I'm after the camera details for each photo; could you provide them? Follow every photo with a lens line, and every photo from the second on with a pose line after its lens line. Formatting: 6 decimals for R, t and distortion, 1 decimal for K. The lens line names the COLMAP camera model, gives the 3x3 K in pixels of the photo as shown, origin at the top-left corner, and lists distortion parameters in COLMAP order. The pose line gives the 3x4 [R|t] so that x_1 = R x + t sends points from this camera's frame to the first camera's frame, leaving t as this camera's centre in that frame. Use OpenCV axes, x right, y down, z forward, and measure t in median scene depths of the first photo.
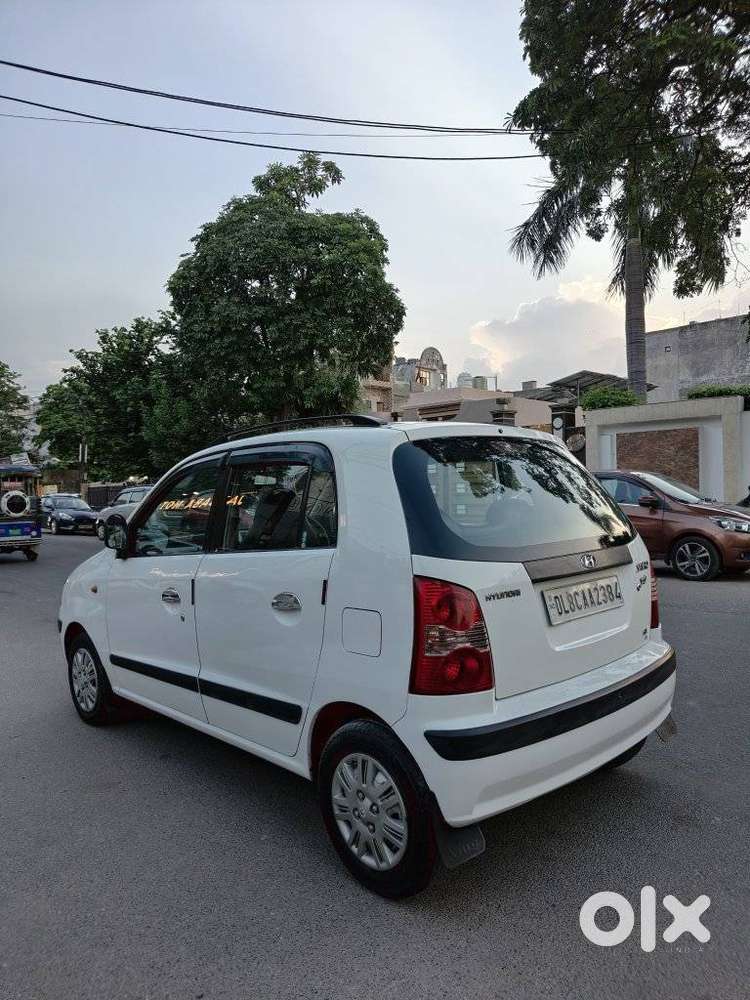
lens RADIAL K [[694.1, 0, 375.0], [0, 694.1, 500.0], [0, 0, 1]] dist [0.056948, -0.072427]
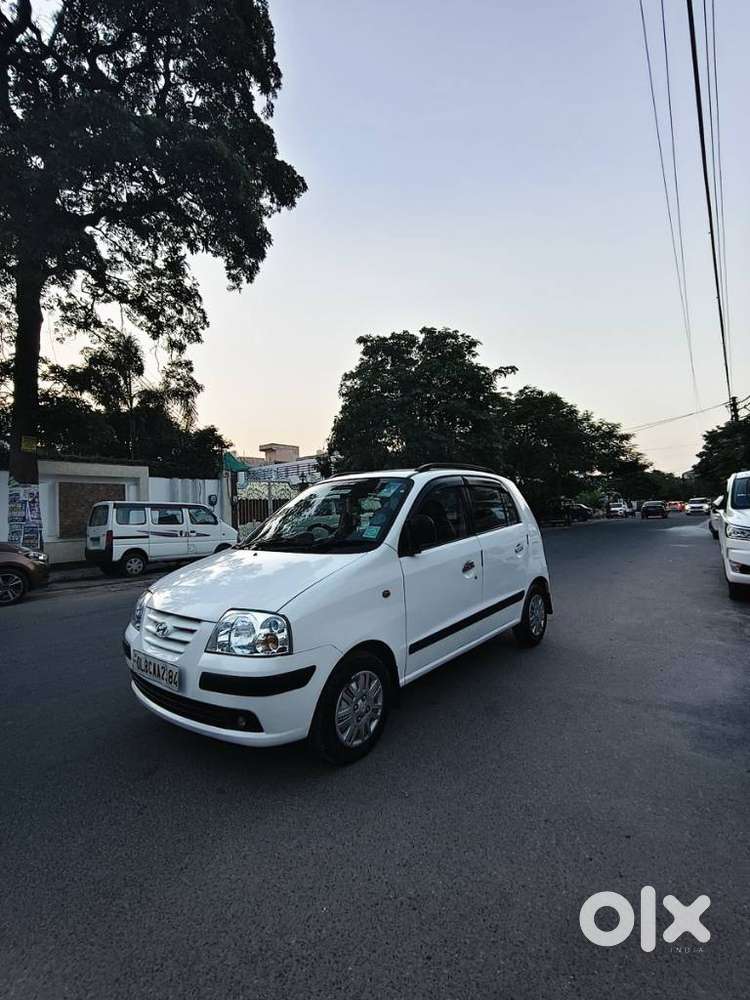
lens RADIAL K [[475.3, 0, 387.4], [0, 475.3, 494.6], [0, 0, 1]] dist [-0.000553, -0.000044]
pose [[-0.143019, 0.069928, 0.987246, -0.246536], [0.055755, 0.996486, -0.062505, 0.006756], [-0.988148, 0.046105, -0.146415, 0.248978]]
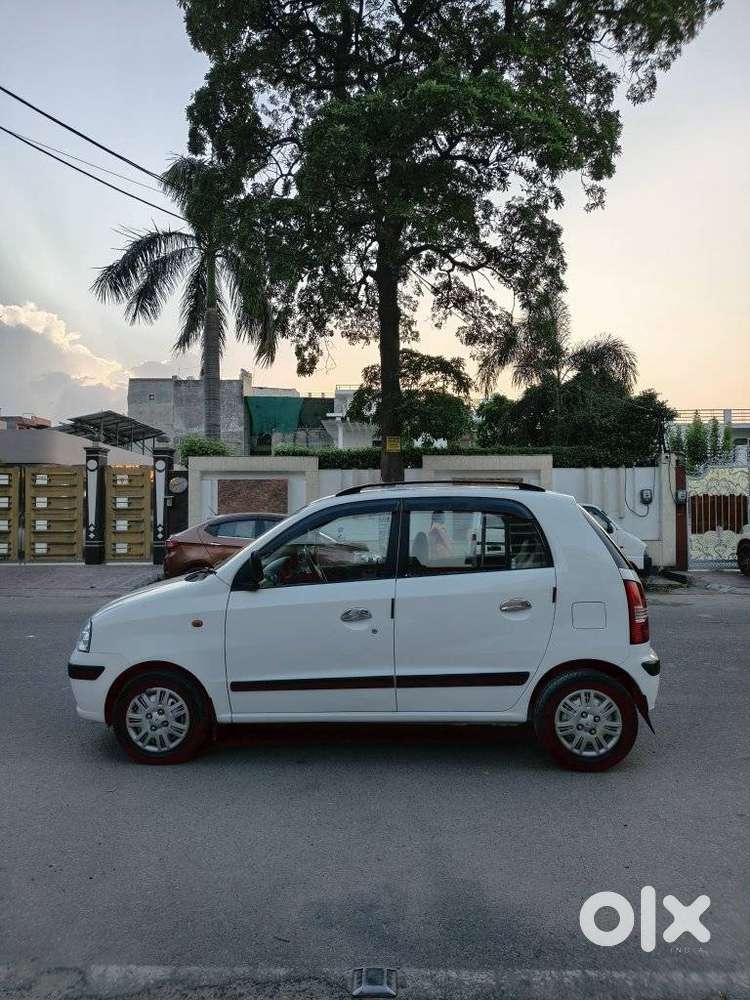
lens RADIAL K [[694.1, 0, 375.0], [0, 694.1, 500.0], [0, 0, 1]] dist [0.056948, -0.072427]
pose [[0.720850, 0.042168, 0.691807, -0.212135], [-0.003495, 0.998356, -0.057211, 0.000976], [-0.693082, 0.038822, 0.719813, 0.016744]]
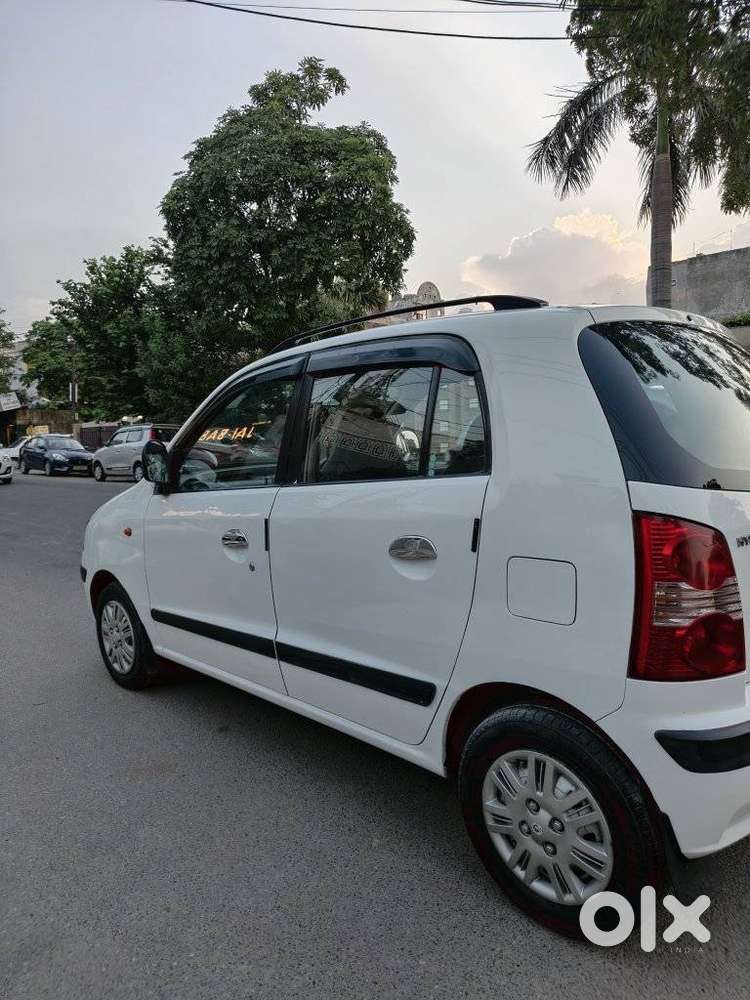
lens RADIAL K [[694.2, 0, 369.4], [0, 694.2, 501.0], [0, 0, 1]] dist [0.050077, -0.062938]
pose [[0.999977, -0.003888, 0.005548, -0.026748], [0.003405, 0.996419, 0.084481, 0.004965], [-0.005856, -0.084460, 0.996410, 0.039193]]
